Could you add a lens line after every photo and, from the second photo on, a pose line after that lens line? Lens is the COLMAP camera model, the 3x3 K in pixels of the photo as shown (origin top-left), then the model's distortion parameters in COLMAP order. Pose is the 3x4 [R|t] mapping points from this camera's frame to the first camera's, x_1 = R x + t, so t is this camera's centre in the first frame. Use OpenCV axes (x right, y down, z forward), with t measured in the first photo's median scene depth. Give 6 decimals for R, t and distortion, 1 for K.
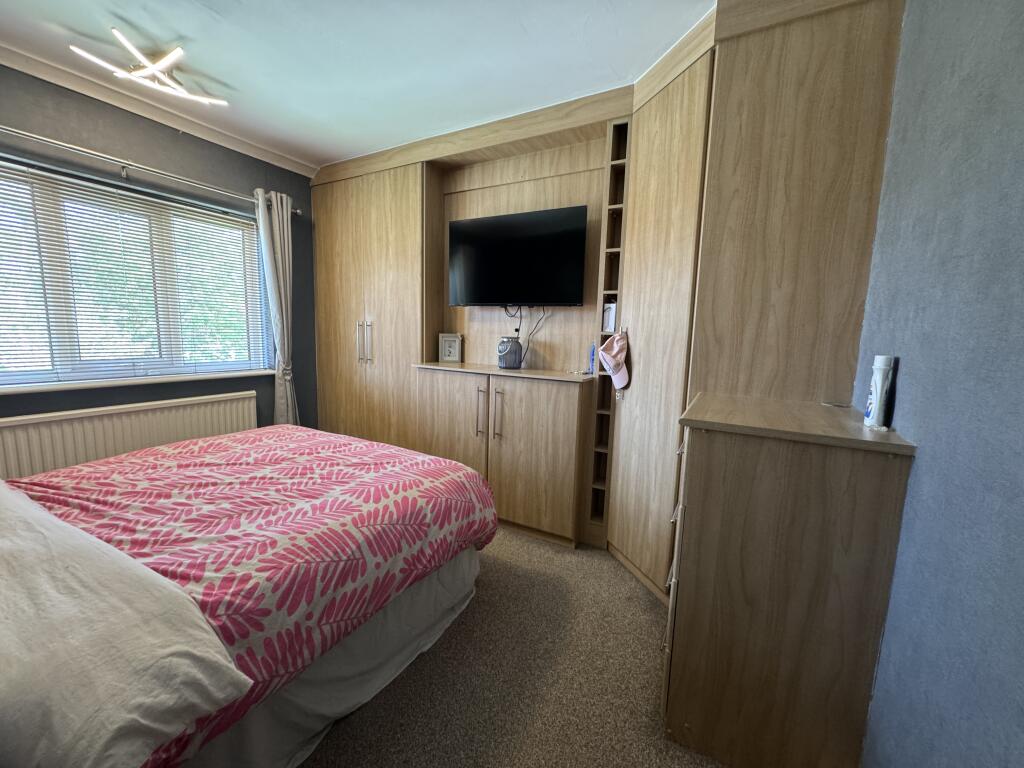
lens RADIAL K [[408.7, 0, 510.8], [0, 408.7, 382.8], [0, 0, 1]] dist [-0.002124, 0.000104]
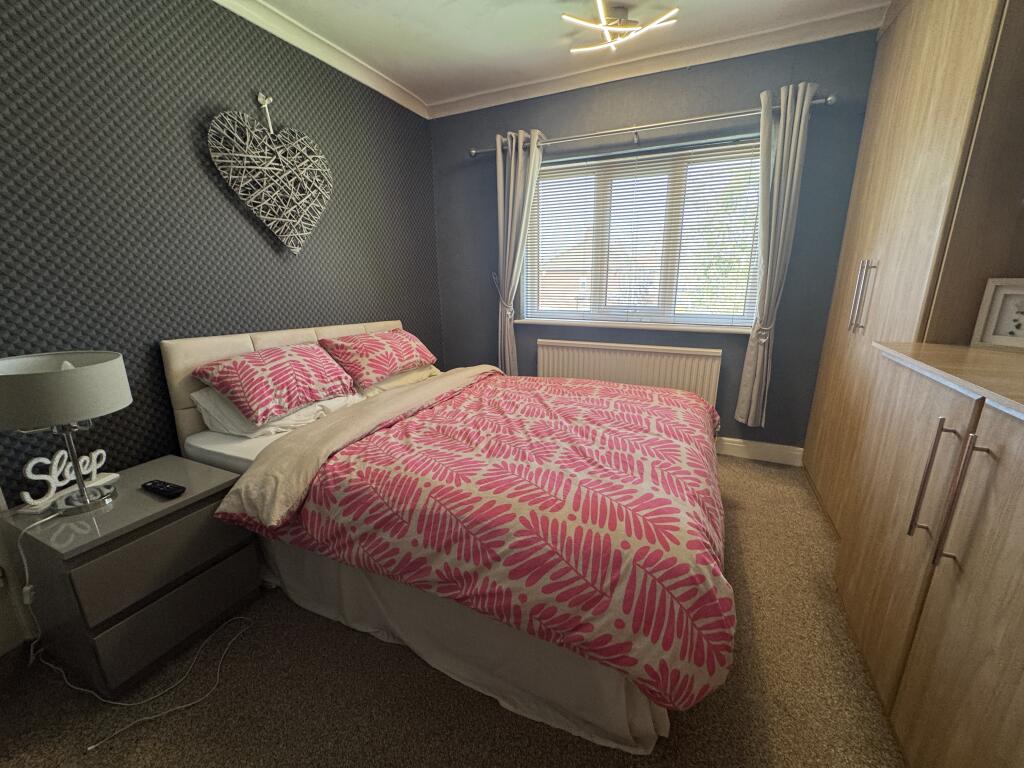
lens RADIAL K [[408.7, 0, 511.2], [0, 408.7, 382.7], [0, 0, 1]] dist [-0.002124, 0.000104]
pose [[0.073987, 0.223988, -0.971780, 0.333109], [-0.113871, 0.969975, 0.214902, -0.077886], [0.990737, 0.094757, 0.097272, 0.742210]]
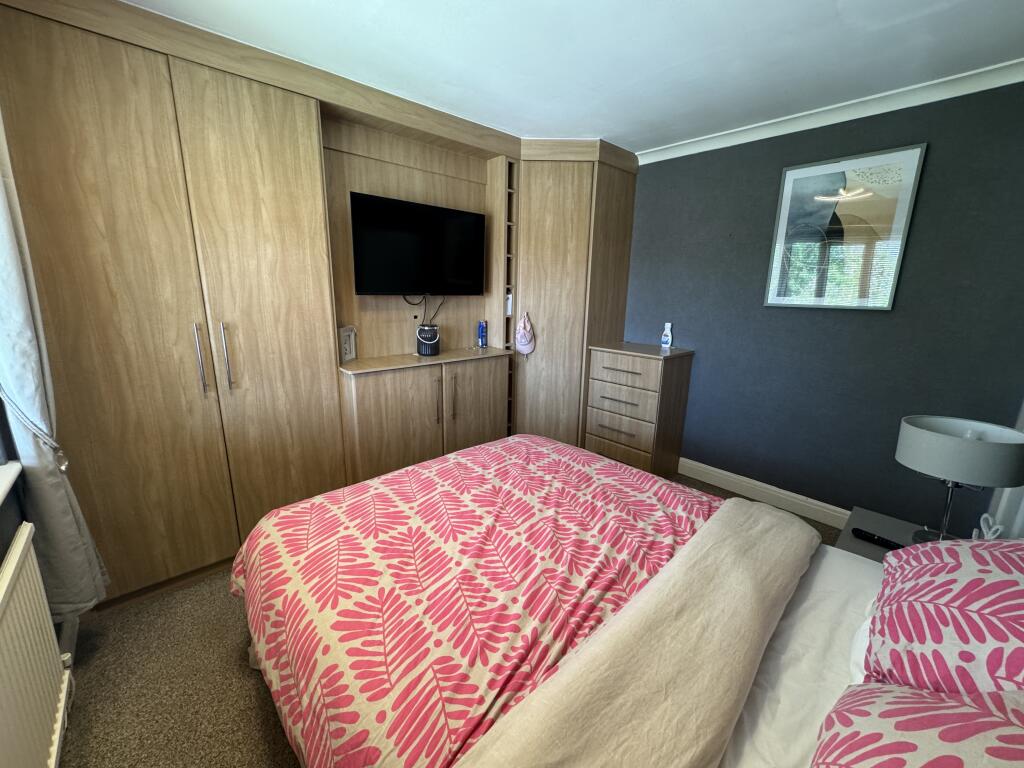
lens RADIAL K [[408.7, 0, 511.9], [0, 408.7, 382.2], [0, 0, 1]] dist [-0.002124, 0.000104]
pose [[0.314143, -0.238827, 0.918845, -1.288593], [0.113595, 0.970344, 0.213376, -0.233657], [-0.942555, 0.037345, 0.331956, 0.631453]]
